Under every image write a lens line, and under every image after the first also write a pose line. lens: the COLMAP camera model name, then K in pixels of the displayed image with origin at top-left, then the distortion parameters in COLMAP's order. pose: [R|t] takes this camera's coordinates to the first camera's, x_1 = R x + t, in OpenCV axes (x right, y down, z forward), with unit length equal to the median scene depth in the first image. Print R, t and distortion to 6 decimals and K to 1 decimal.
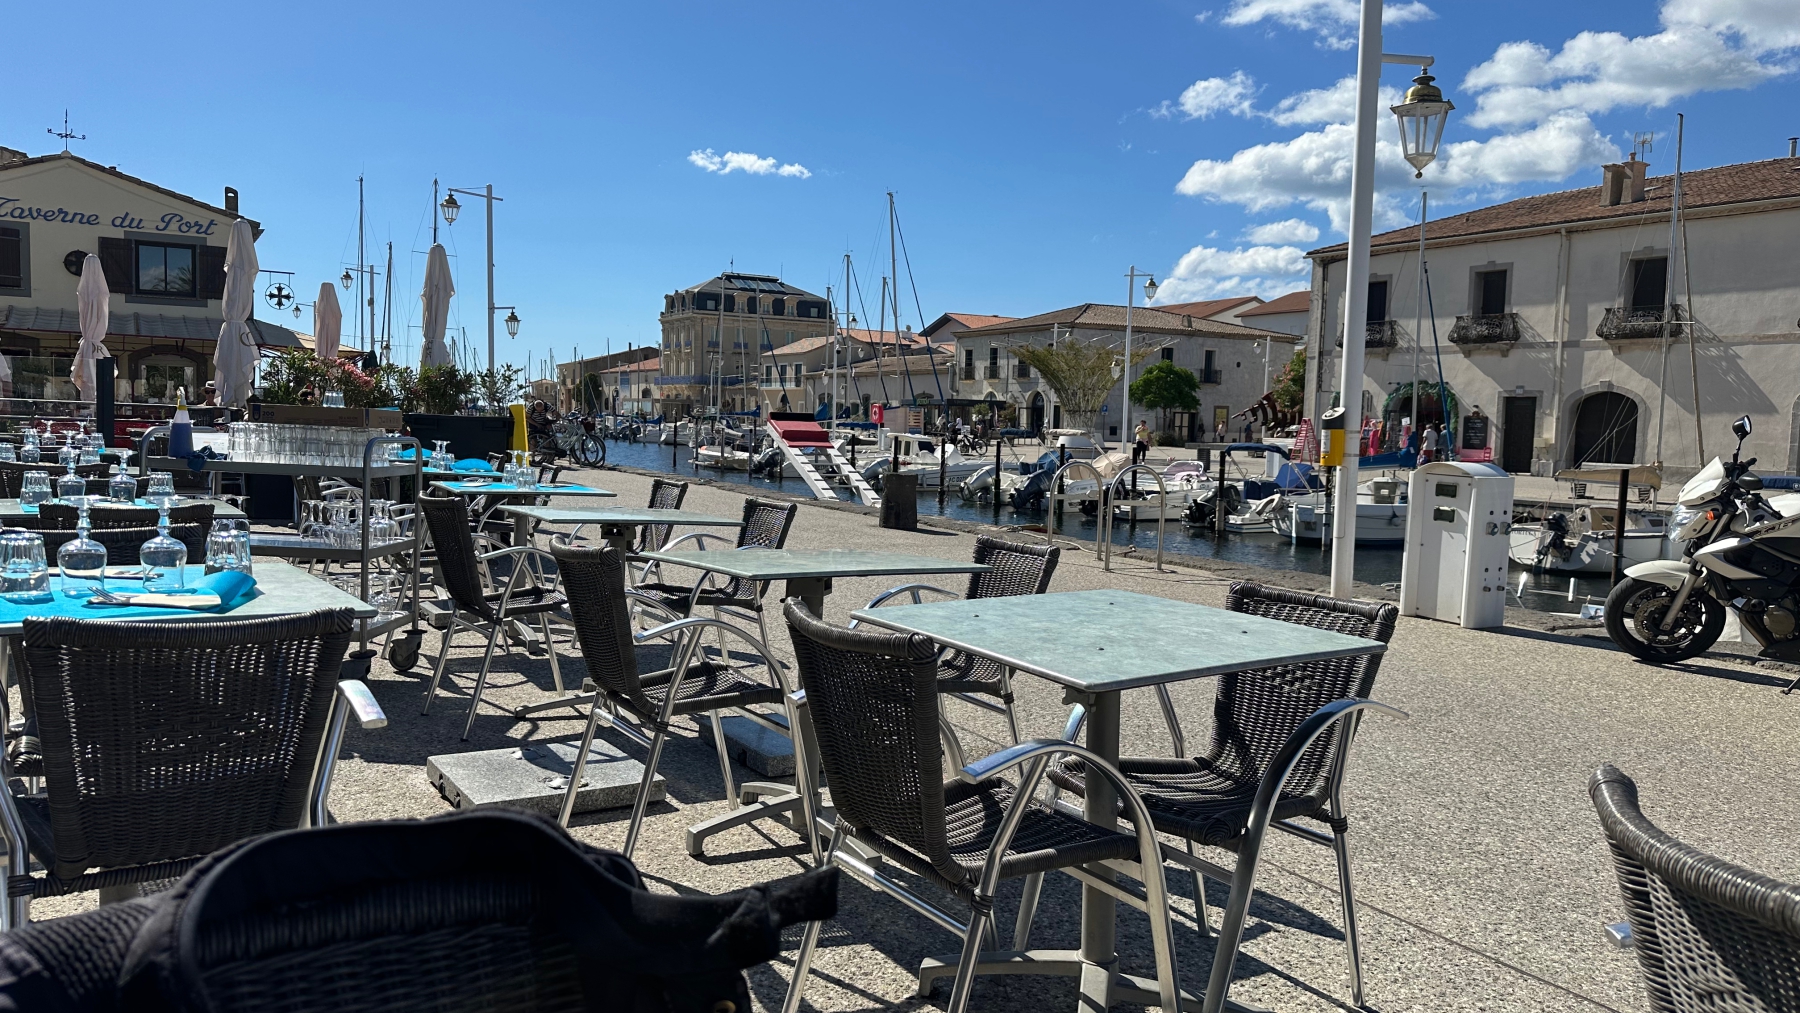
lens RADIAL K [[1088.9, 0, 900.0], [0, 1088.9, 506.5], [0, 0, 1]] dist [-0.000895, 0.000049]
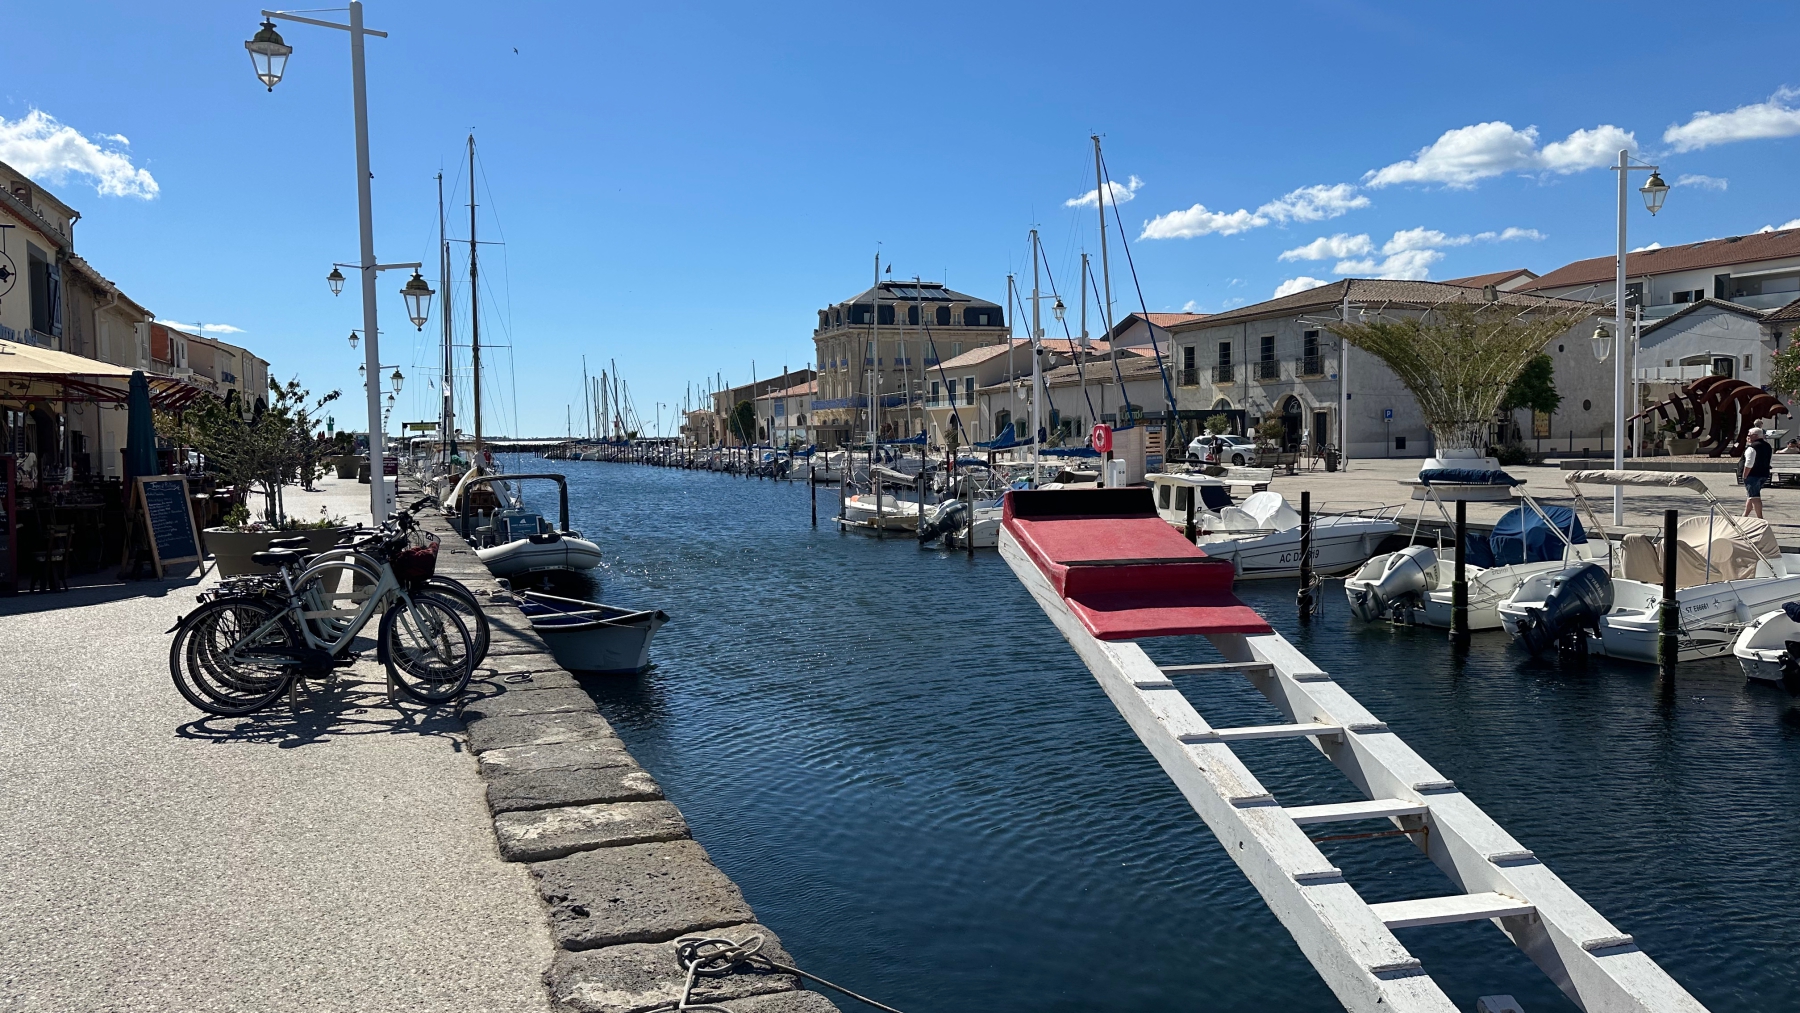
lens RADIAL K [[1088.9, 0, 900.0], [0, 1088.9, 506.5], [0, 0, 1]] dist [-0.000895, 0.000049]
pose [[0.987872, -0.034969, -0.151280, -0.019291], [0.032627, 0.999307, -0.017940, -0.014673], [0.151802, 0.012786, 0.988328, 0.131582]]
